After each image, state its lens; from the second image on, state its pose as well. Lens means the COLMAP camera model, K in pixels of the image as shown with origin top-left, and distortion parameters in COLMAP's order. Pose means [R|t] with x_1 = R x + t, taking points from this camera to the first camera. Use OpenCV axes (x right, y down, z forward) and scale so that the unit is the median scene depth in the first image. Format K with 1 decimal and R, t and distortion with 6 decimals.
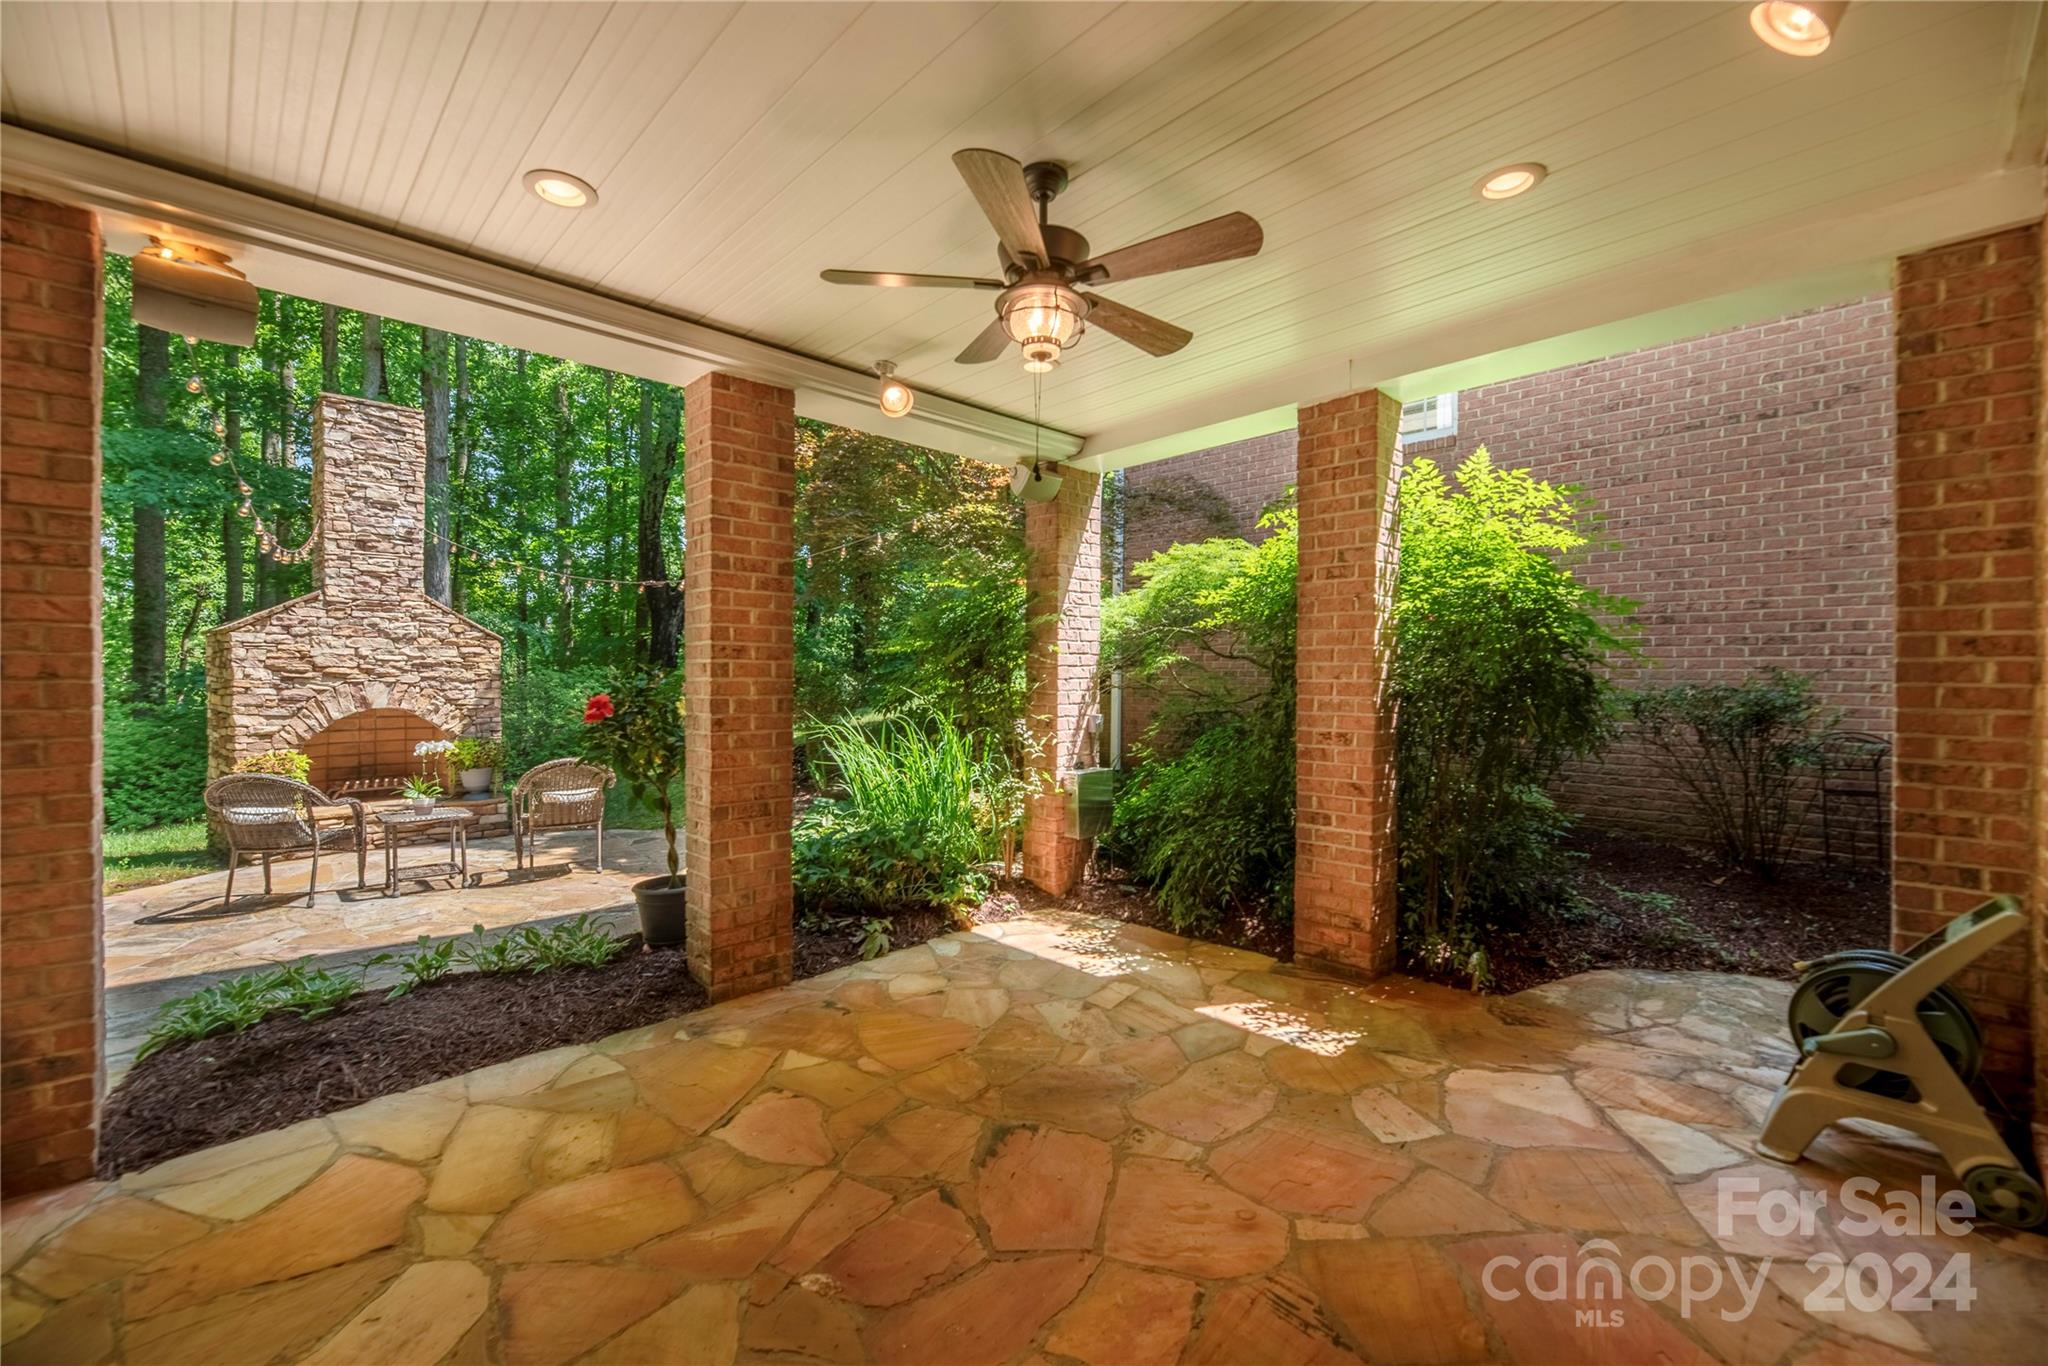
lens RADIAL K [[845.3, 0, 1021.7], [0, 845.3, 682.8], [0, 0, 1]] dist [-0.000727, 0.000074]
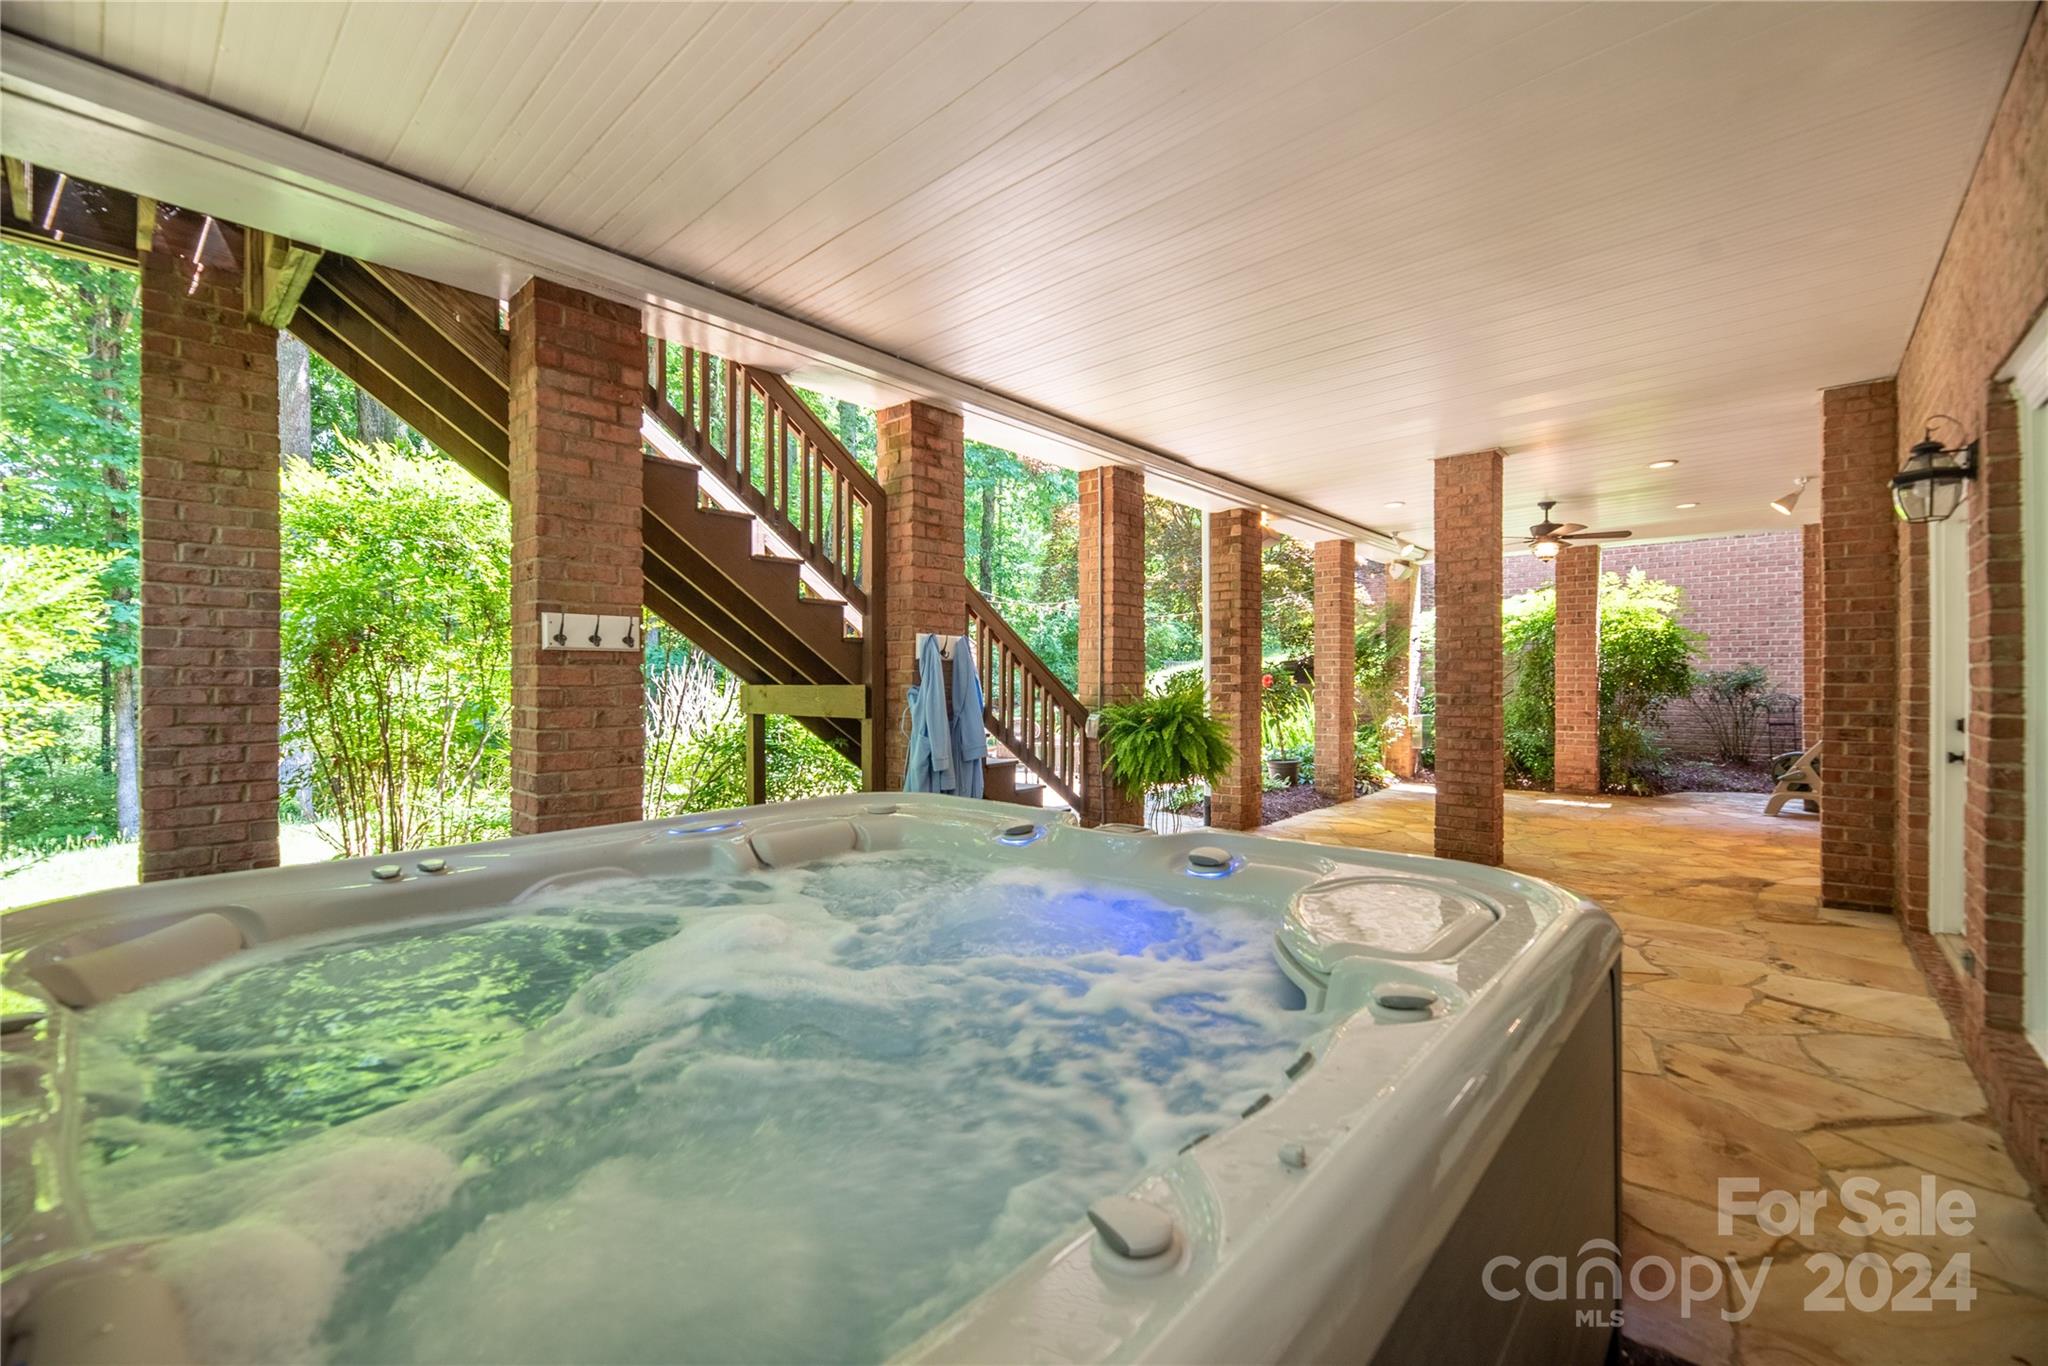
lens RADIAL K [[845.3, 0, 1026.6], [0, 845.3, 683.3], [0, 0, 1]] dist [-0.000727, 0.000074]
pose [[0.998035, -0.003209, 0.062580, -1.245360], [0.003431, 0.999988, -0.003436, 0.040566], [-0.062568, 0.003644, 0.998034, -1.189079]]
